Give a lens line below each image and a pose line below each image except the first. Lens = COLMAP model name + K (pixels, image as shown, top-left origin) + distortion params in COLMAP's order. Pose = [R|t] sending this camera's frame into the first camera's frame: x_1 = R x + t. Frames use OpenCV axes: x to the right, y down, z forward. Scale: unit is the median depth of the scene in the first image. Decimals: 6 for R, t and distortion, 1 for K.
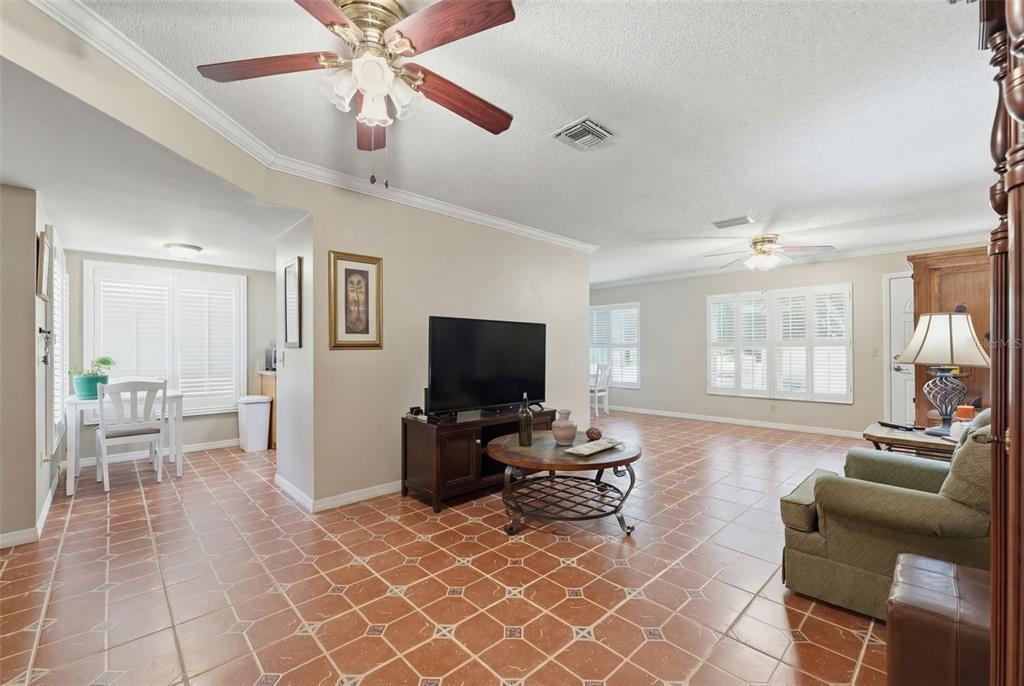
lens RADIAL K [[424.6, 0, 510.0], [0, 424.6, 345.5], [0, 0, 1]] dist [-0.003988, -0.000462]
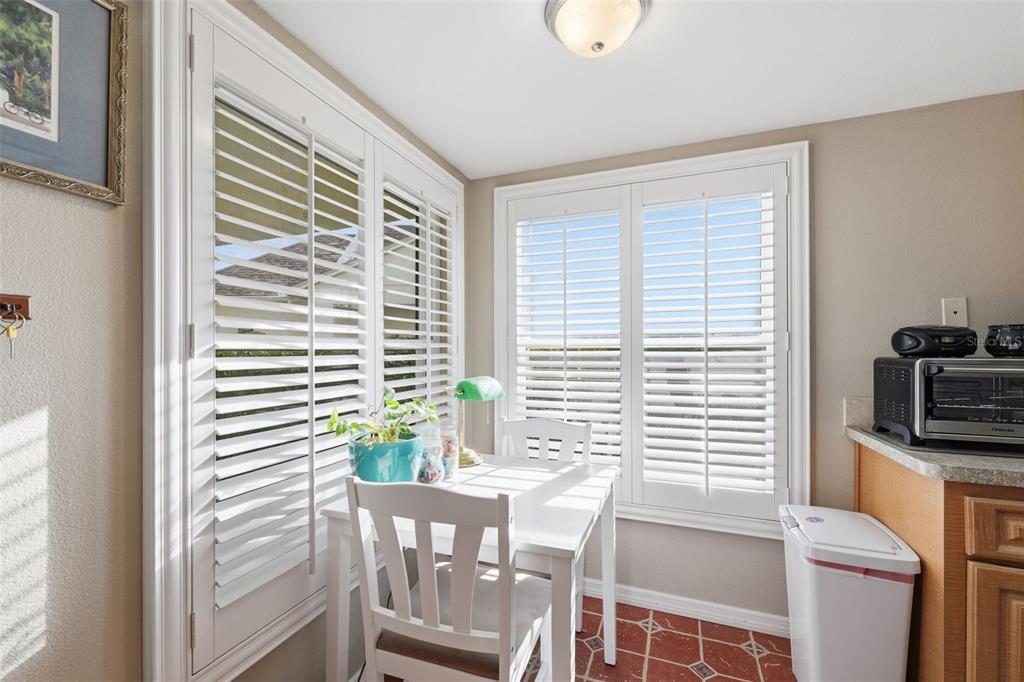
lens RADIAL K [[424.6, 0, 512.8], [0, 424.6, 348.3], [0, 0, 1]] dist [-0.003988, -0.000462]
pose [[0.422617, -0.001173, -0.906307, -0.499995], [0.003344, 0.999994, 0.000265, -0.005230], [0.906302, -0.003143, 0.422619, 0.773833]]
